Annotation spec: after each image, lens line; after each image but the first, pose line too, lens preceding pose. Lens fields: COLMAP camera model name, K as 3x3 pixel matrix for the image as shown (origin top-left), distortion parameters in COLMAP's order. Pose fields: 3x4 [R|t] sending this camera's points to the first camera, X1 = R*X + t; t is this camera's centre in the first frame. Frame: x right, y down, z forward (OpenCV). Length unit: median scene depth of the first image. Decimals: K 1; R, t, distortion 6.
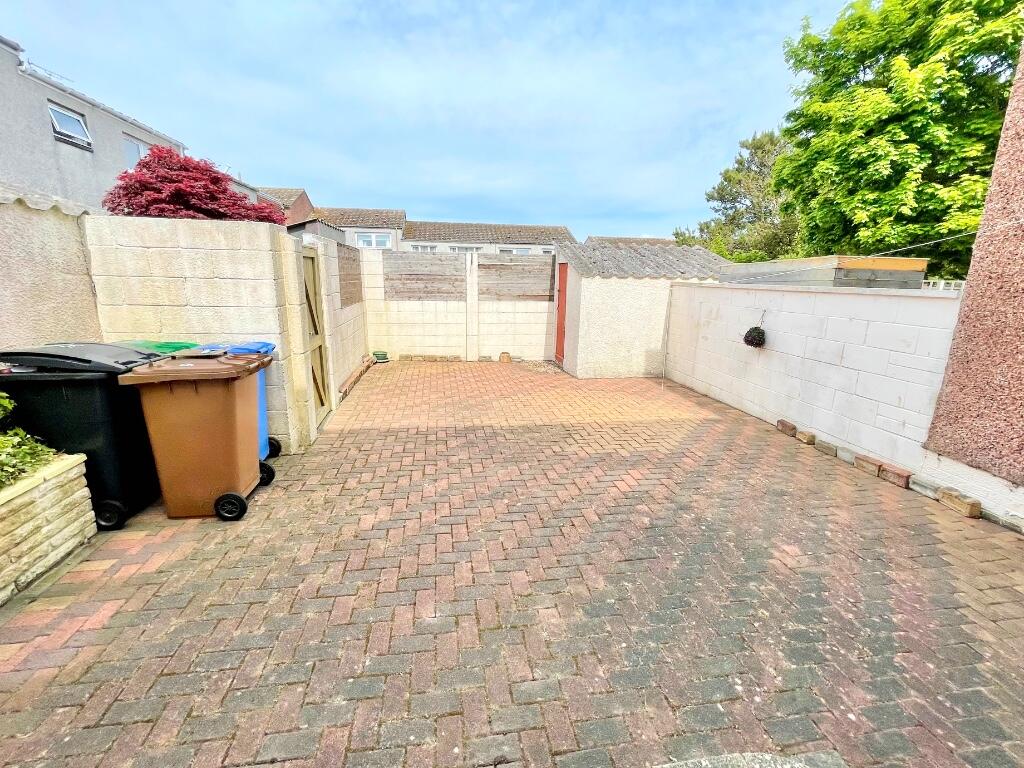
lens RADIAL K [[441.3, 0, 511.1], [0, 441.3, 383.2], [0, 0, 1]] dist [-0.001670, -0.000296]
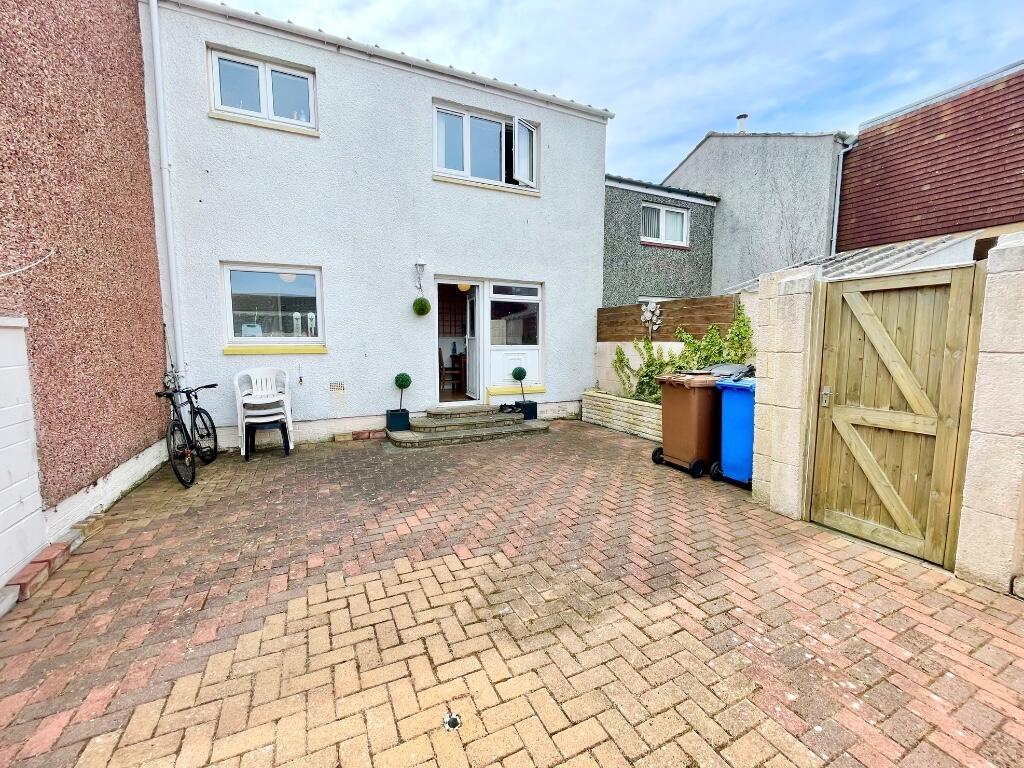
lens RADIAL K [[441.3, 0, 514.2], [0, 441.3, 384.4], [0, 0, 1]] dist [-0.001670, -0.000296]
pose [[-0.955488, 0.013789, -0.294708, 0.327150], [-0.083664, 0.945238, 0.315477, -0.376545], [0.282919, 0.326090, -0.902010, 1.785366]]
